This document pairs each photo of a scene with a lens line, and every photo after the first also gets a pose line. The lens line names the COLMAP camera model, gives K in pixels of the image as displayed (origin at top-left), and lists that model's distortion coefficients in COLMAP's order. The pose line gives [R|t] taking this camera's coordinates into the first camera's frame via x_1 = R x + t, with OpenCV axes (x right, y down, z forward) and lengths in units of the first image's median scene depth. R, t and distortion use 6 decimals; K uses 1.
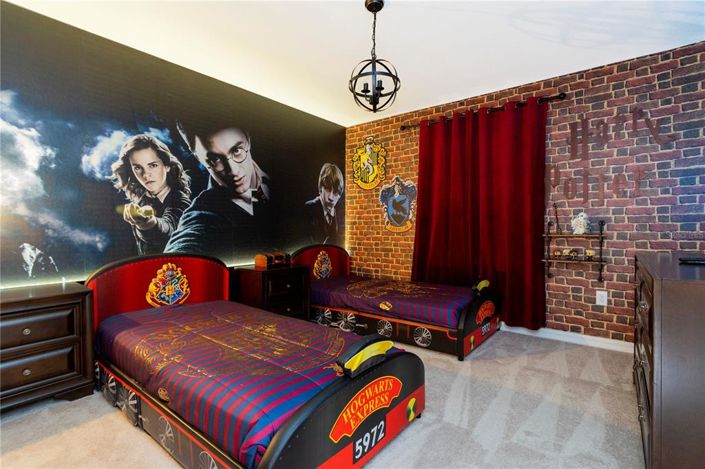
lens RADIAL K [[337.1, 0, 352.4], [0, 337.1, 239.0], [0, 0, 1]] dist [-0.004795, 0.002487]
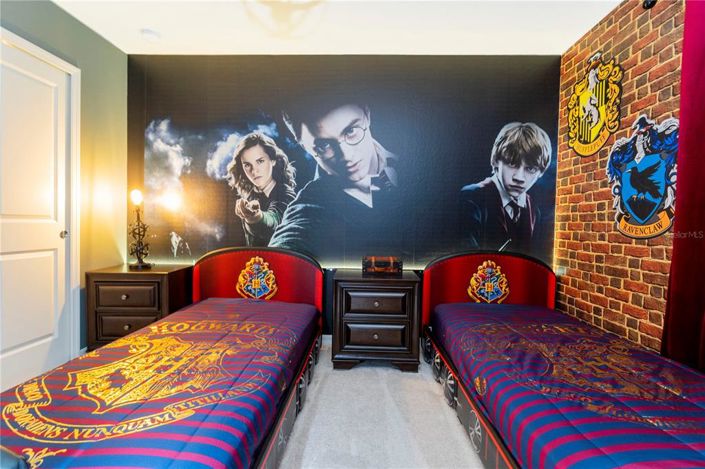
lens RADIAL K [[337.1, 0, 356.7], [0, 337.1, 233.3], [0, 0, 1]] dist [-0.004795, 0.002487]
pose [[0.589740, 0.031060, -0.806996, 0.359755], [-0.042794, 0.999058, 0.007179, -0.014666], [0.806459, 0.030301, 0.590513, 0.536290]]
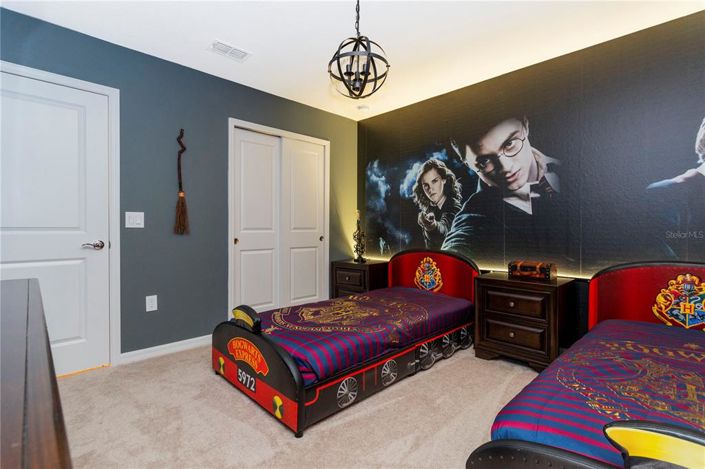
lens RADIAL K [[337.1, 0, 346.7], [0, 337.1, 232.0], [0, 0, 1]] dist [-0.004795, 0.002487]
pose [[-0.142714, 0.004182, -0.989755, 0.625271], [-0.037571, 0.999247, 0.009639, -0.019787], [0.989051, 0.038562, -0.142449, 0.724926]]
